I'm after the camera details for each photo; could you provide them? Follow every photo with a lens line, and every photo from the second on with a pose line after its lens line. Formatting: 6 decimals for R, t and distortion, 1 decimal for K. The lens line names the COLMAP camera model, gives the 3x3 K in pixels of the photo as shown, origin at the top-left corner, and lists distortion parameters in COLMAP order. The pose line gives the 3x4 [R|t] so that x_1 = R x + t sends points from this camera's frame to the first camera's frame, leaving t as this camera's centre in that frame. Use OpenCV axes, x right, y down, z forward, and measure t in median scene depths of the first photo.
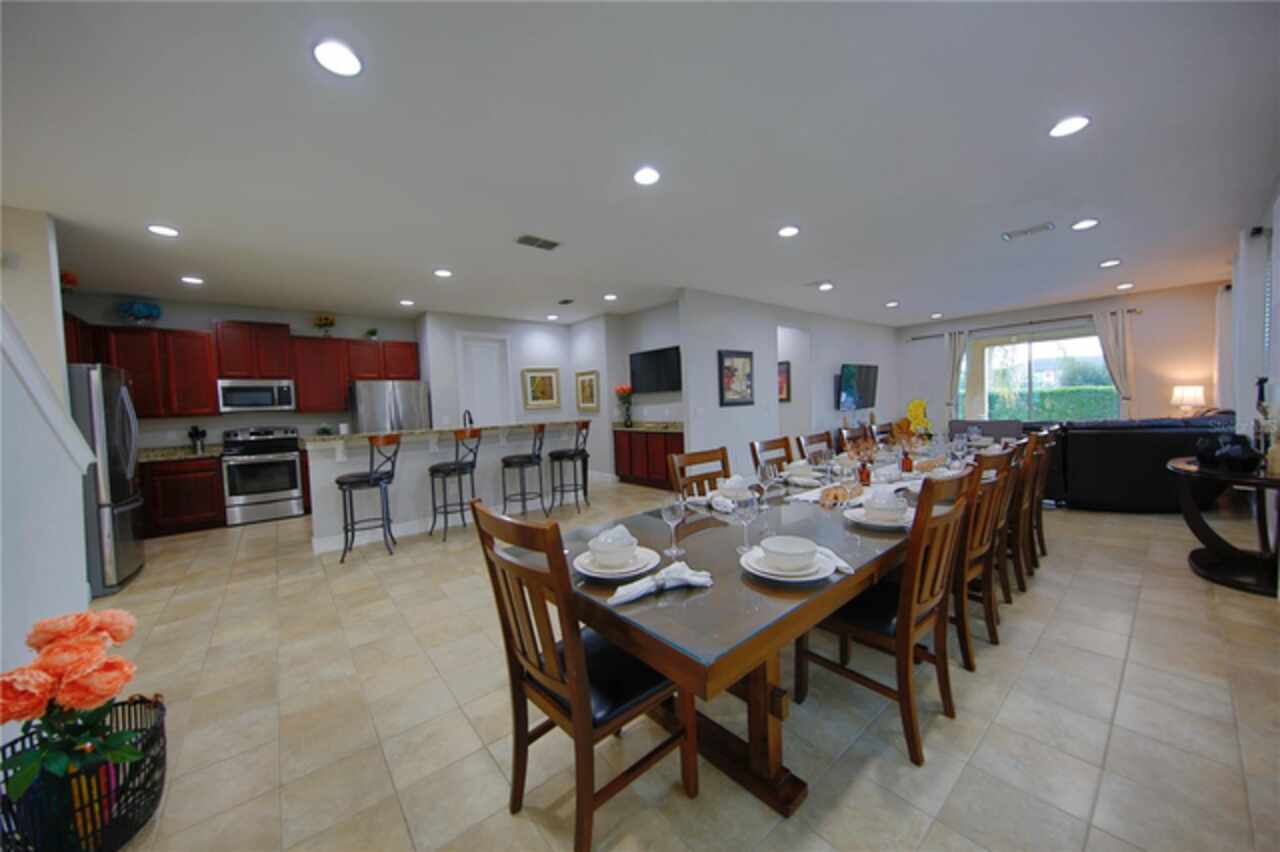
lens RADIAL K [[450.7, 0, 640.0], [0, 450.7, 426.0], [0, 0, 1]] dist [-0.000032, -0.000008]
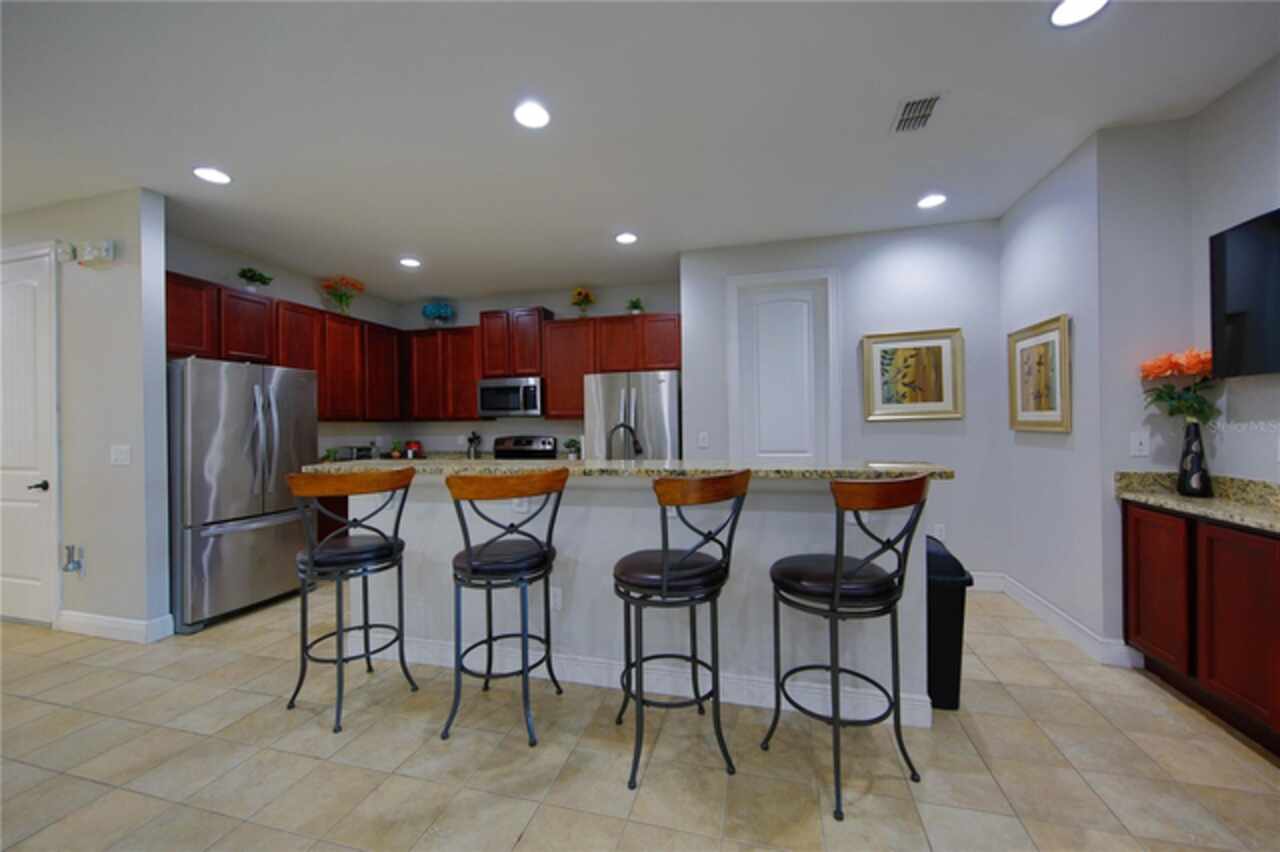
lens RADIAL K [[486.3, 0, 640.0], [0, 486.3, 426.0], [0, 0, 1]] dist [0.000242, 0.000011]
pose [[0.582346, 0.036620, -0.812116, 0.019573], [-0.046476, 0.998851, 0.011714, -0.030377], [0.811611, 0.030922, 0.583379, 0.558857]]
